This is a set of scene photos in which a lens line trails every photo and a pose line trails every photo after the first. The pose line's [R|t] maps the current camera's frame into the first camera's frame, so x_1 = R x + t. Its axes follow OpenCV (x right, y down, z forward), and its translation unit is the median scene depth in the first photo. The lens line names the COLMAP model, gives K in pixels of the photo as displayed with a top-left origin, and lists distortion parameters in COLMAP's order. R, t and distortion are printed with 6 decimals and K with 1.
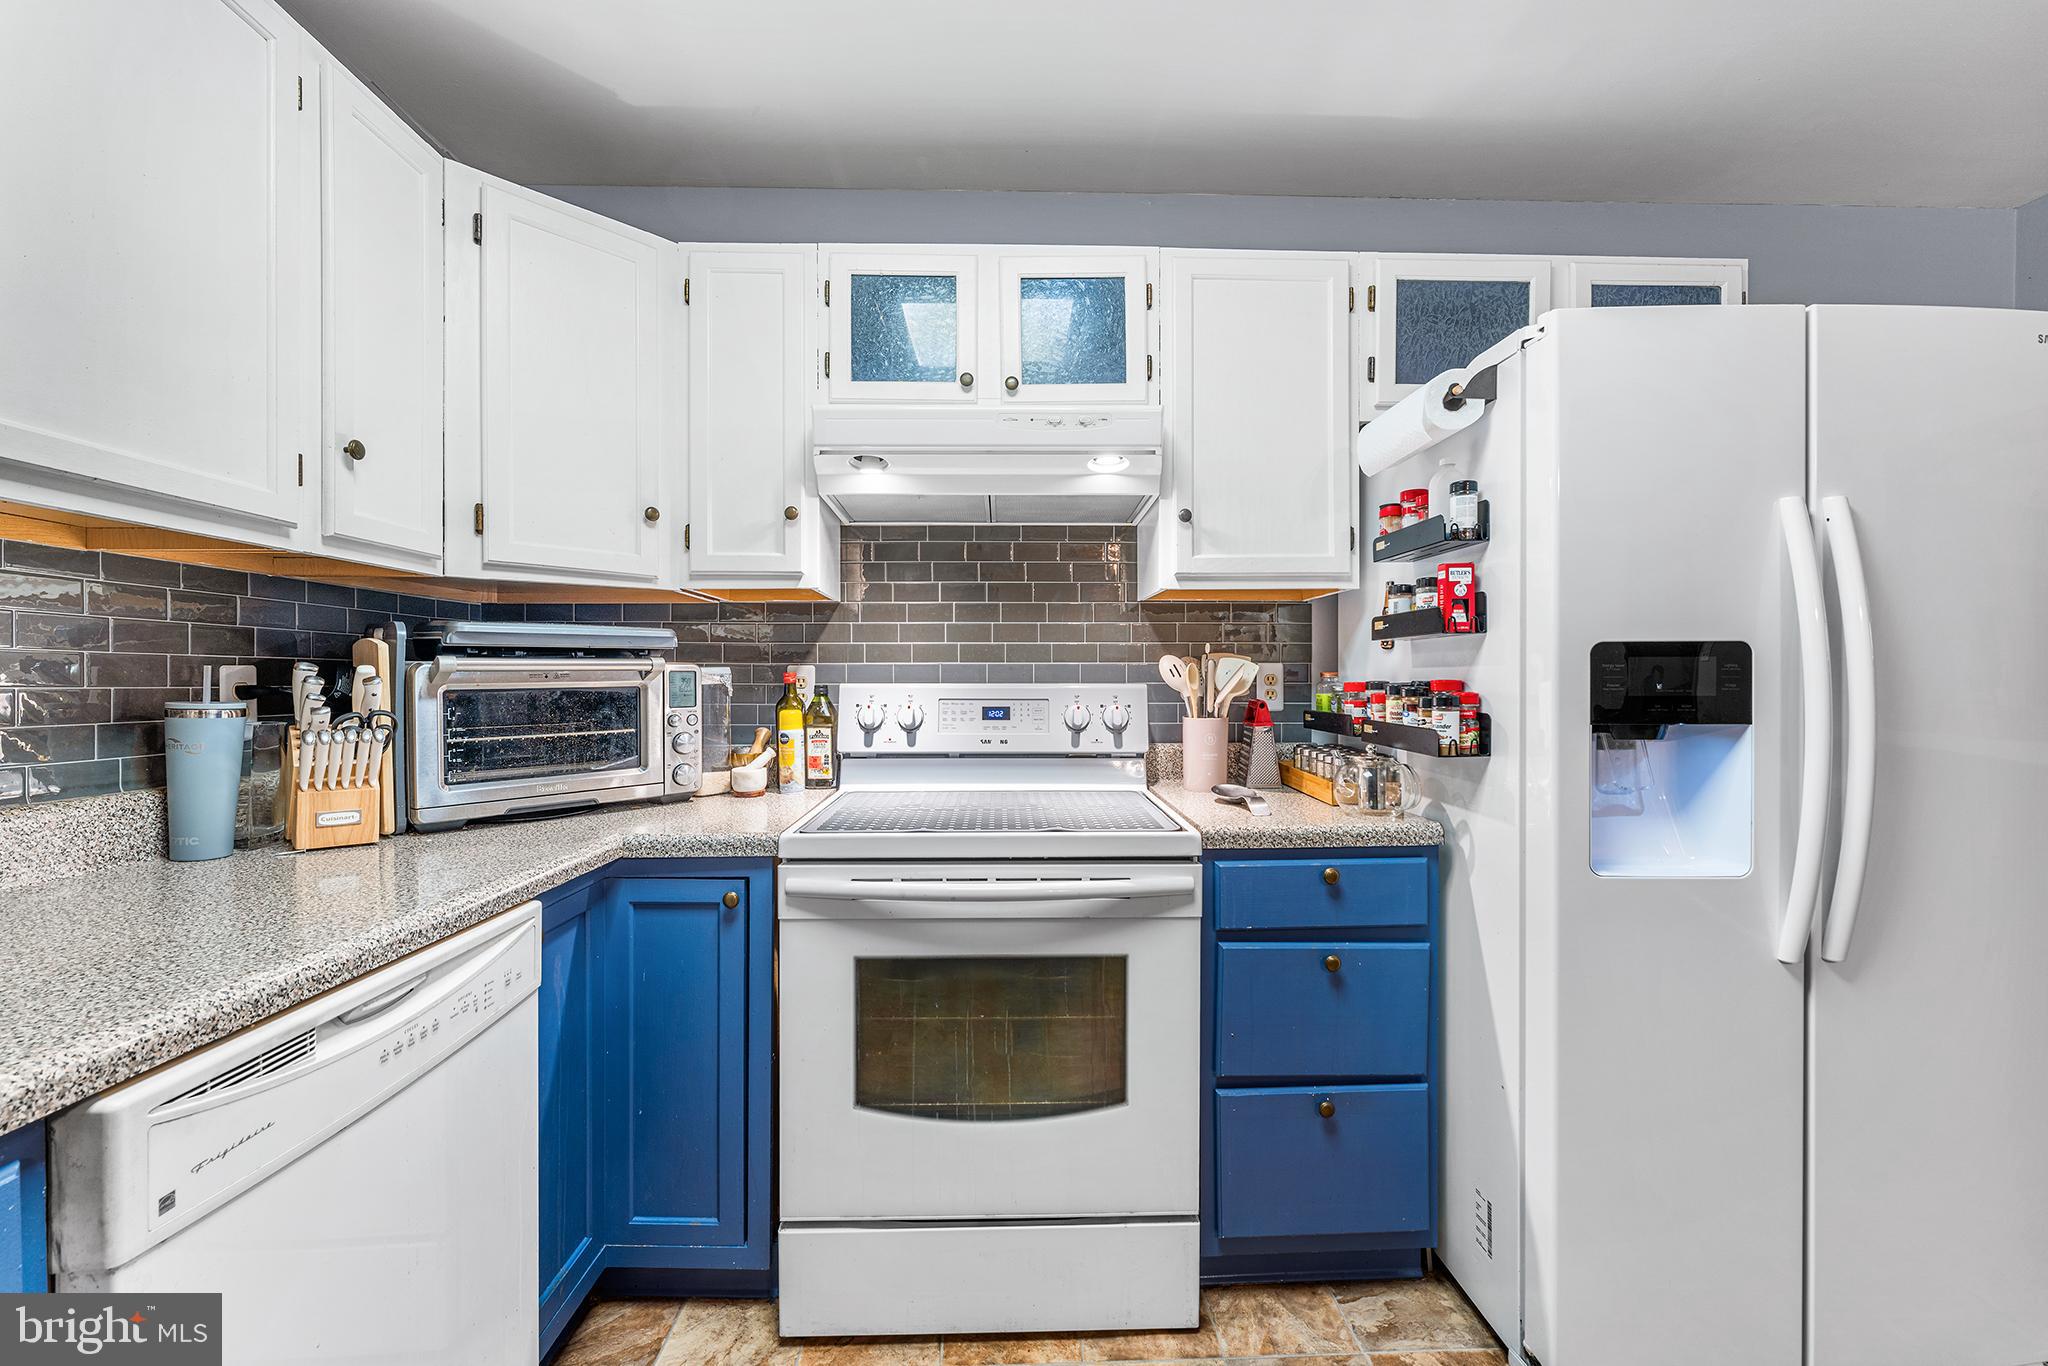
lens RADIAL K [[826.5, 0, 1027.5], [0, 826.5, 682.2], [0, 0, 1]] dist [-0.004029, 0.000156]
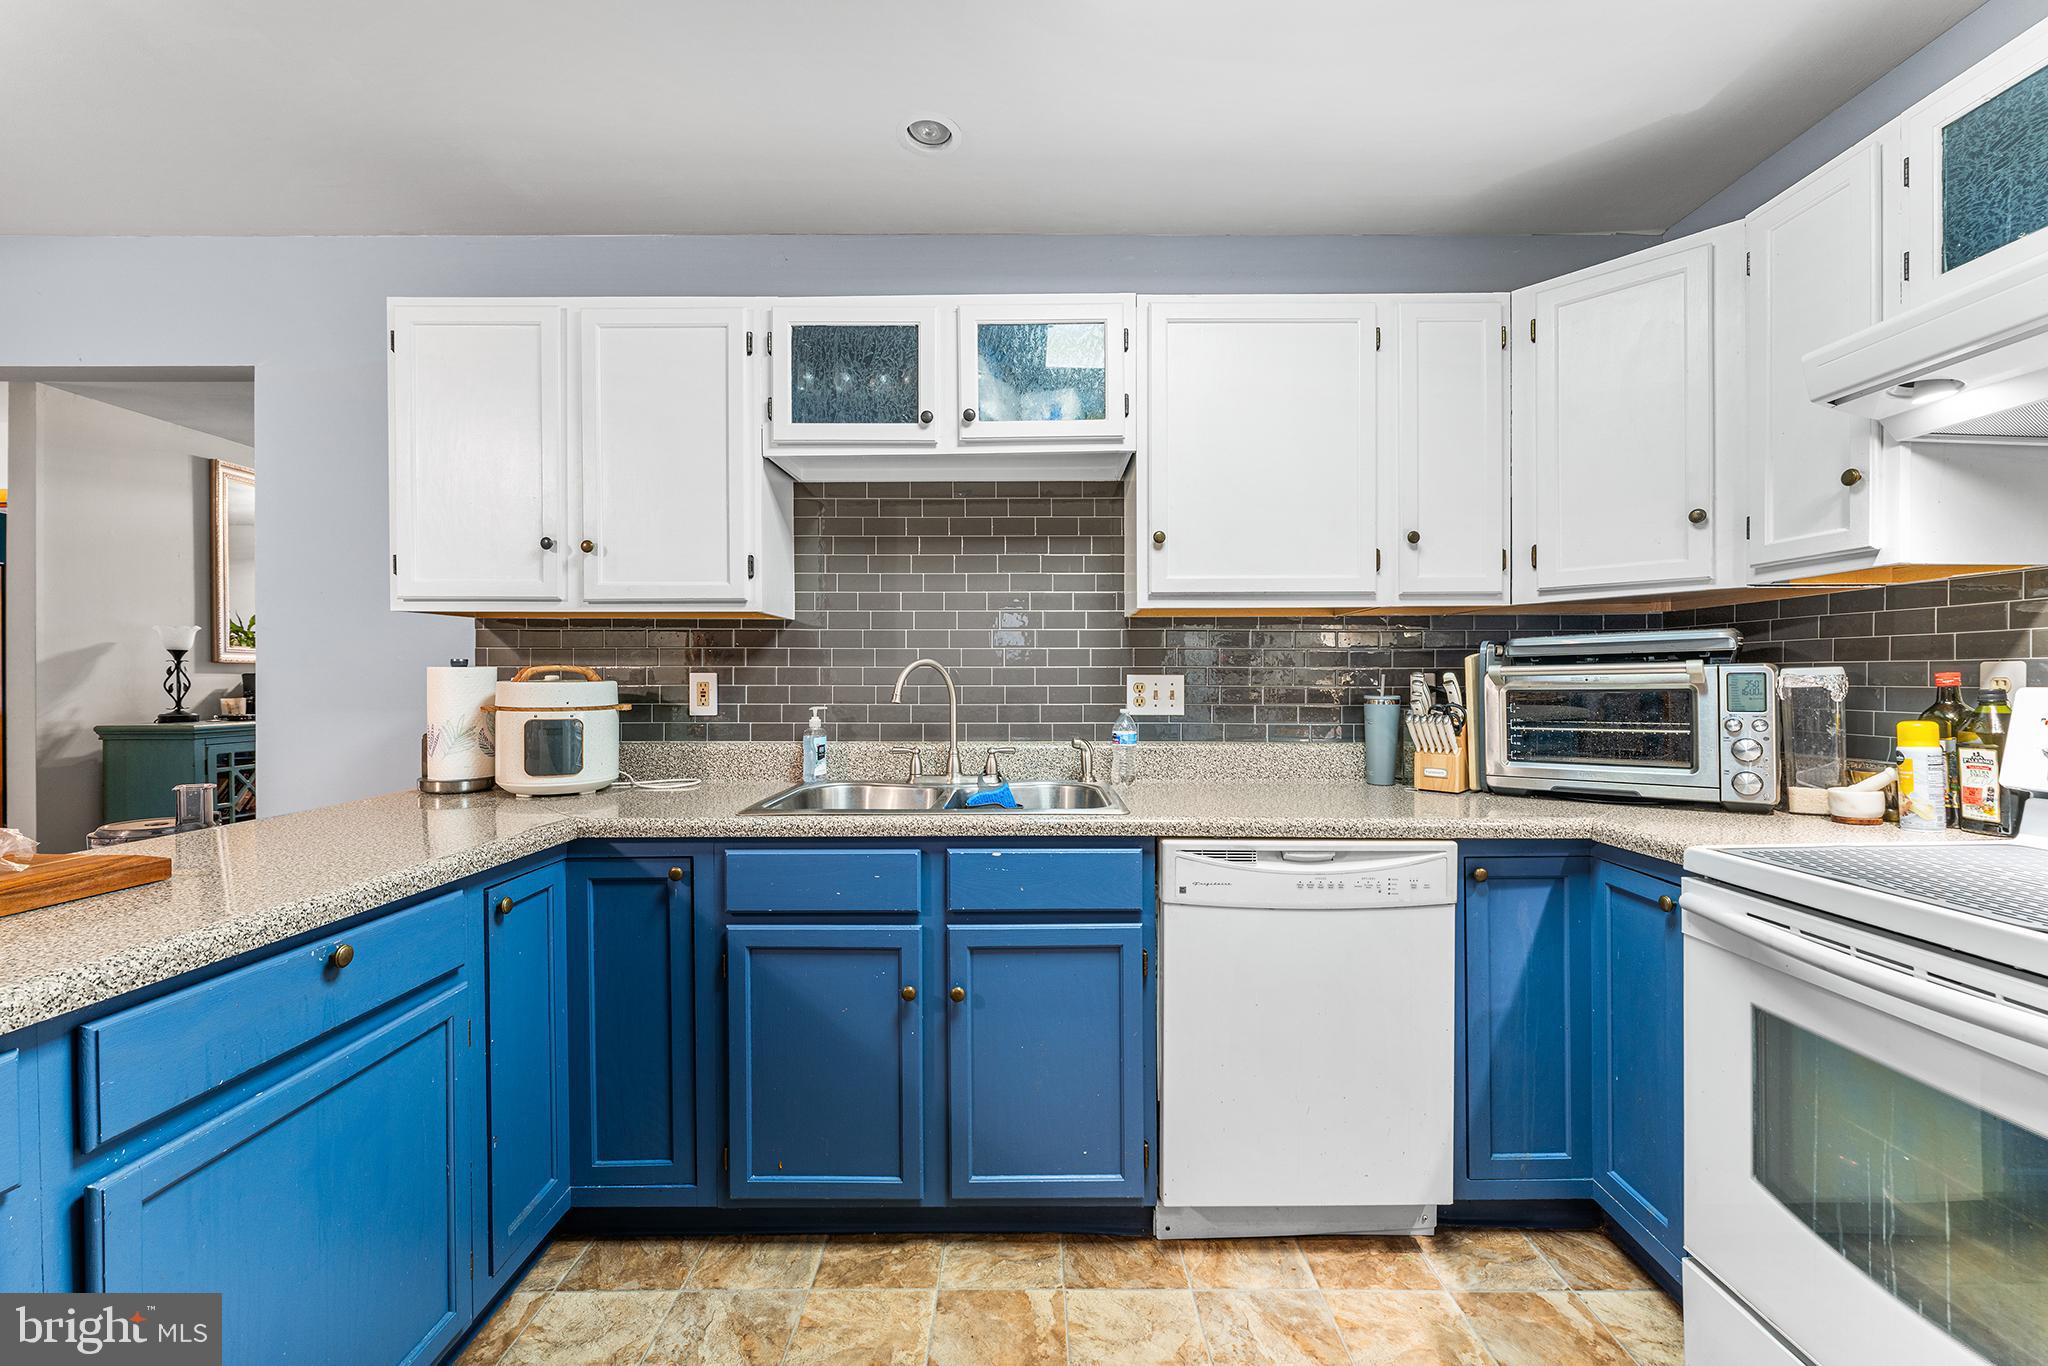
lens RADIAL K [[826.5, 0, 1028.4], [0, 826.5, 683.5], [0, 0, 1]] dist [-0.004029, 0.000156]
pose [[-0.031354, 0.004268, -0.999499, 0.651532], [0.000443, 0.999991, 0.004256, -0.007184], [0.999508, -0.000309, -0.031356, 0.257936]]
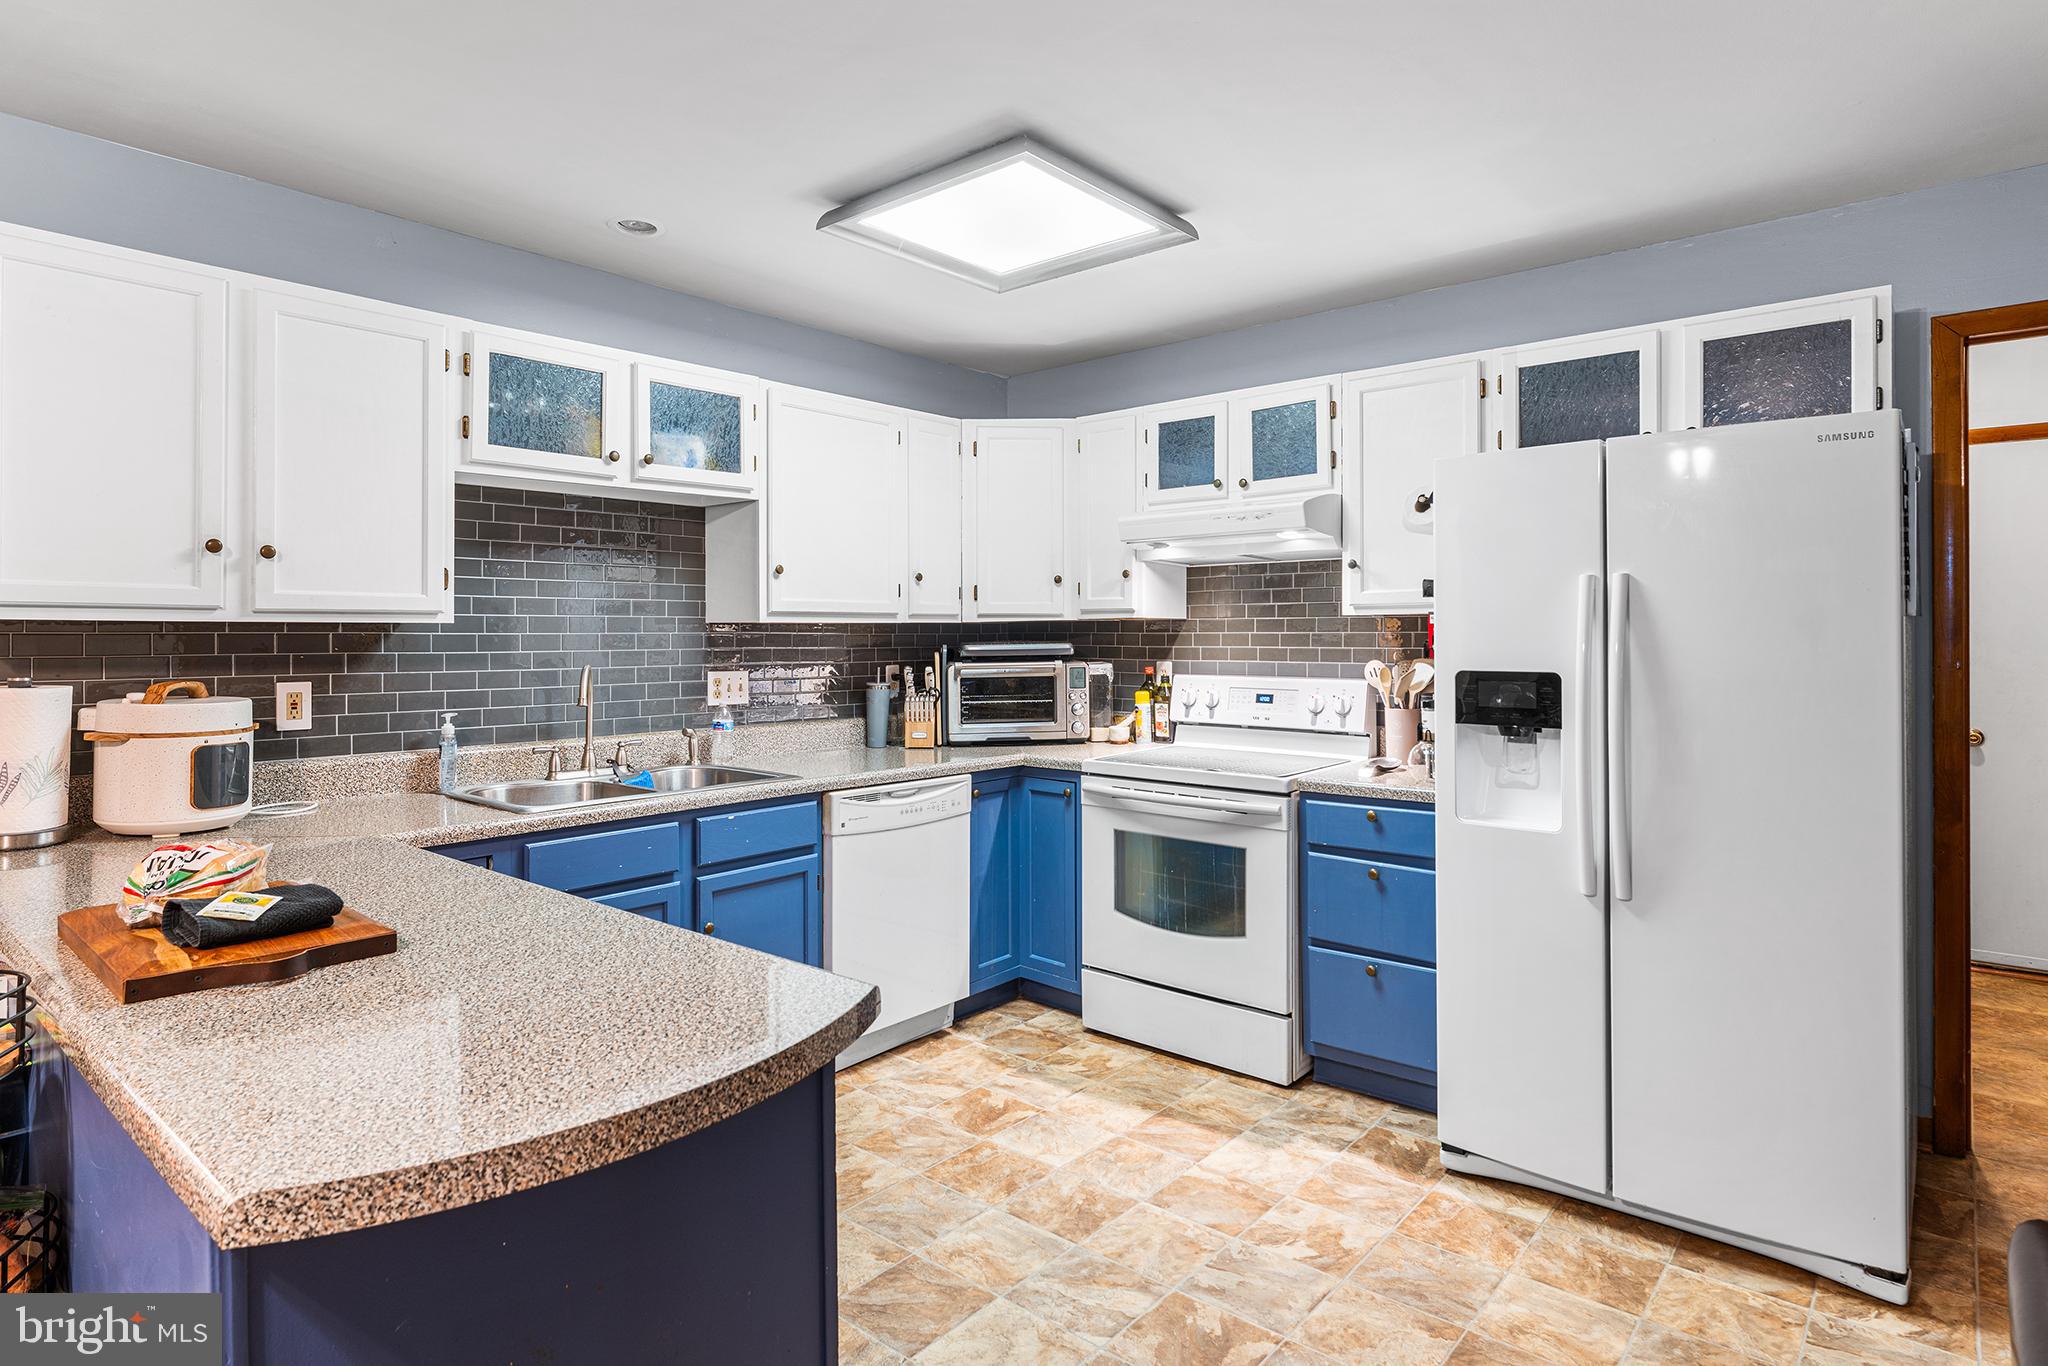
lens RADIAL K [[1090.6, 0, 1041.6], [0, 1090.6, 637.2], [0, 0, 1]] dist [-0.001360, -0.001092]
pose [[0.747791, 0.002395, -0.663929, 1.240587], [-0.000604, 0.999996, 0.002928, -0.099101], [0.663933, -0.001788, 0.747790, -0.896392]]
